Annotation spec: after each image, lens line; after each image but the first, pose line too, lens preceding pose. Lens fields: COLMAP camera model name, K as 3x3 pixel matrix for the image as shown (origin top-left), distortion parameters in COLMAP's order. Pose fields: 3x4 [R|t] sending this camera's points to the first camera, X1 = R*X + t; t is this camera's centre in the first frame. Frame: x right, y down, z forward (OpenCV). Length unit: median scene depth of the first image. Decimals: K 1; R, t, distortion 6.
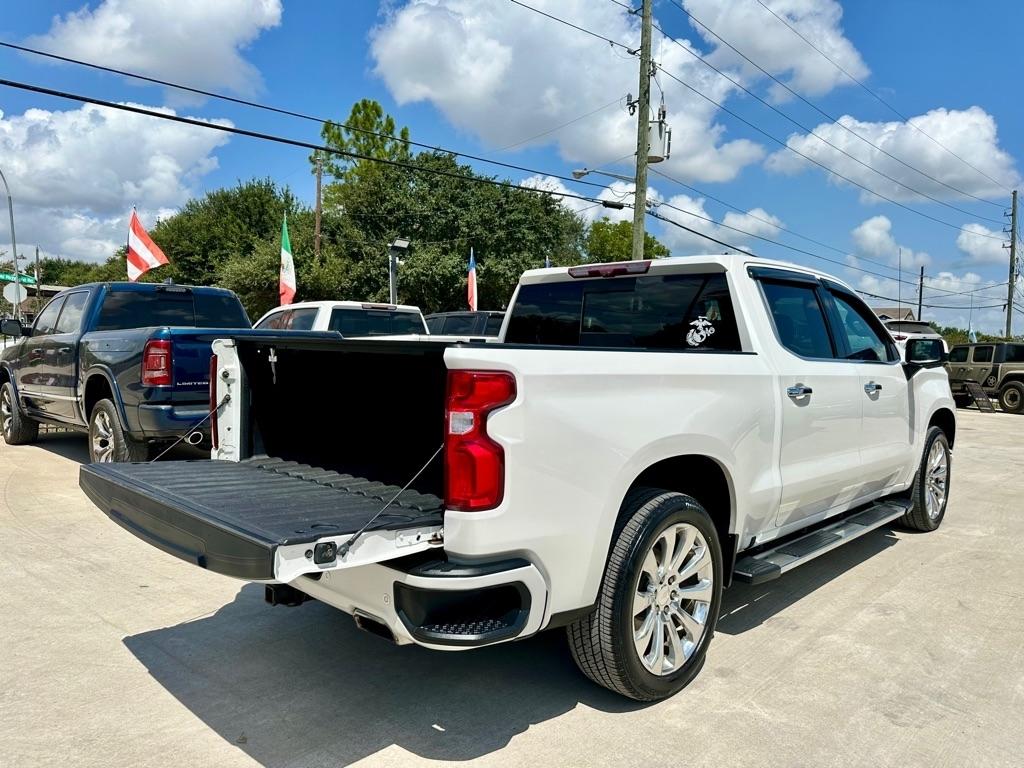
lens RADIAL K [[722.3, 0, 507.9], [0, 722.3, 393.3], [0, 0, 1]] dist [0.037992, -0.049438]
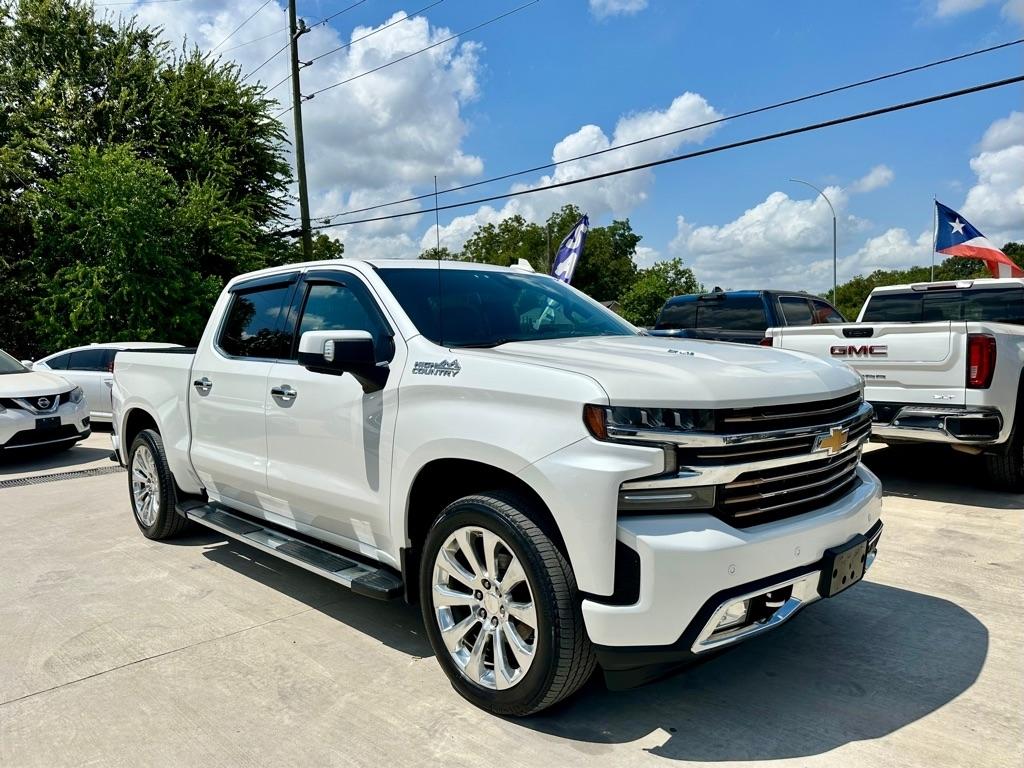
lens RADIAL K [[739.9, 0, 512.2], [0, 739.9, 379.8], [0, 0, 1]] dist [0.025443, -0.033768]
pose [[-0.037054, 0.034582, -0.998715, 1.093389], [-0.045667, 0.998298, 0.036262, -0.053652], [0.998269, 0.046952, -0.035412, 1.042129]]
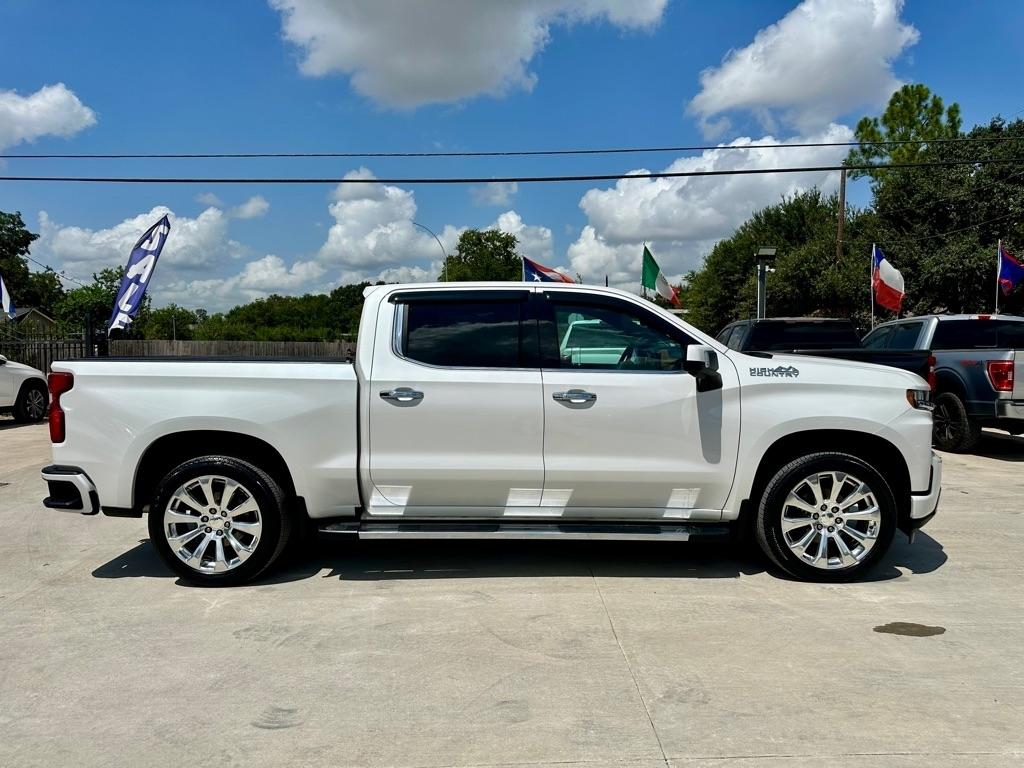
lens RADIAL K [[722.3, 0, 519.8], [0, 722.3, 385.9], [0, 0, 1]] dist [0.037992, -0.049438]
pose [[0.692345, 0.014177, -0.721428, 0.929883], [-0.032096, 0.999422, -0.011162, -0.006335], [0.720853, 0.030883, 0.692400, 0.207145]]
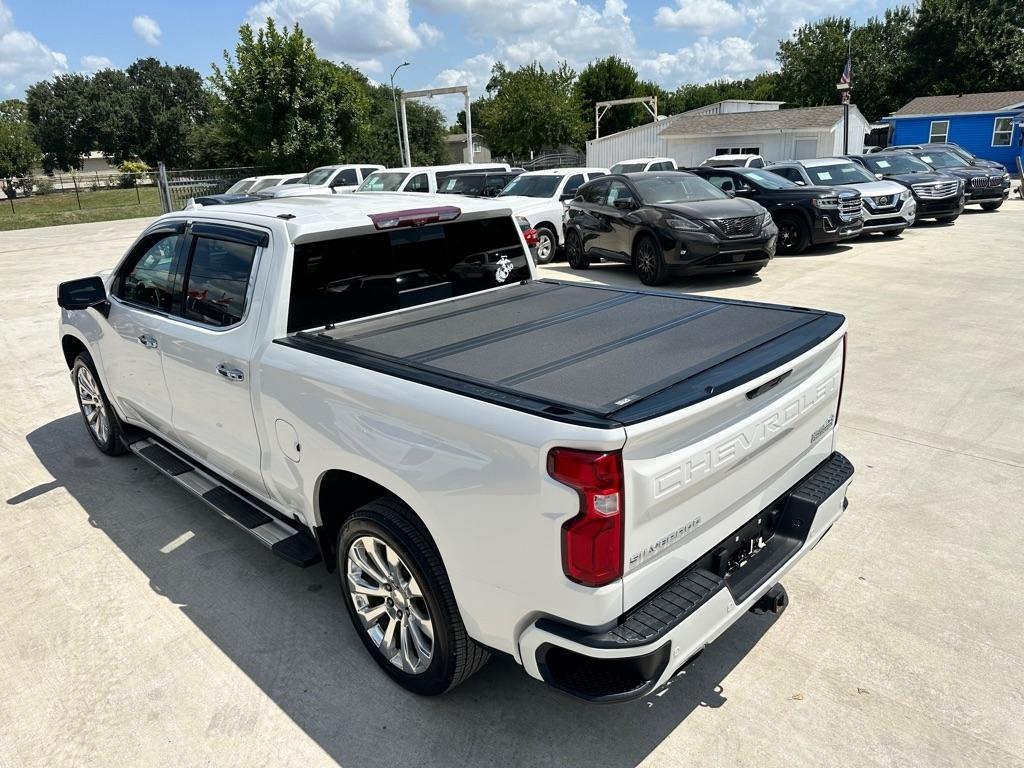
lens RADIAL K [[722.3, 0, 512.8], [0, 722.3, 380.2], [0, 0, 1]] dist [0.037992, -0.049438]
pose [[0.009271, -0.330553, 0.943742, -0.608384], [0.110867, 0.938304, 0.327559, -0.200645], [-0.993792, 0.101593, 0.045347, 0.632331]]
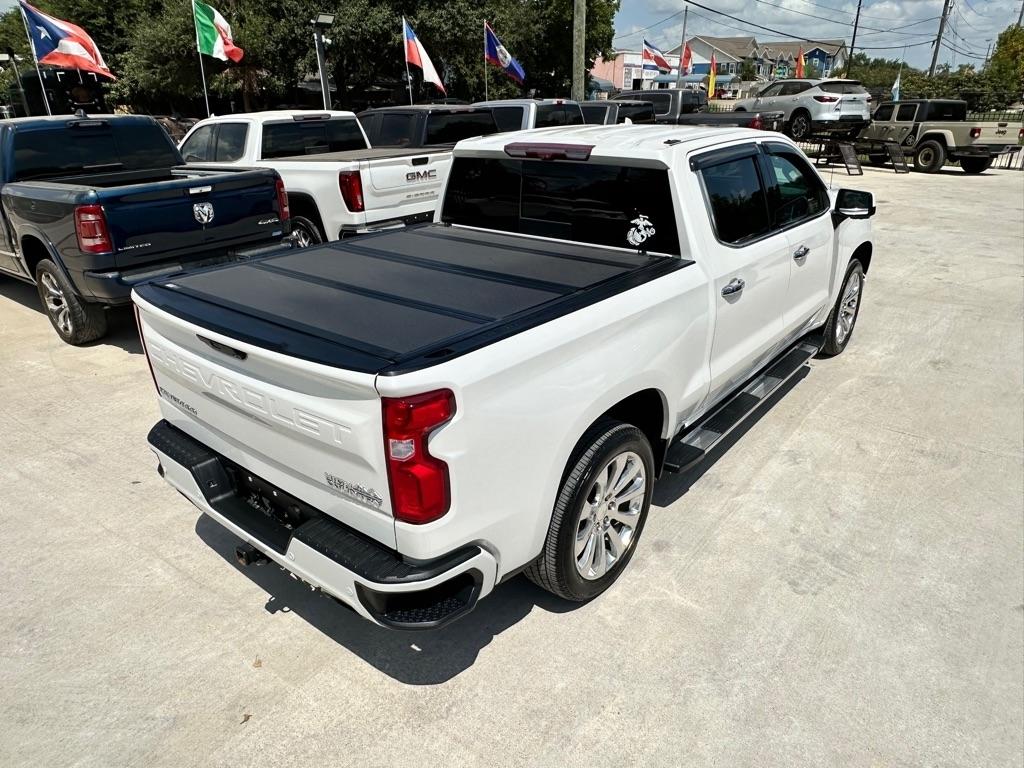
lens RADIAL K [[675.3, 0, 514.3], [0, 675.3, 391.7], [0, 0, 1]] dist [-0.014880, 0.002876]
pose [[0.995304, -0.072038, 0.064662, 0.008699], [0.045036, 0.935881, 0.349426, -0.141288], [-0.085688, -0.344873, 0.934730, 0.040408]]
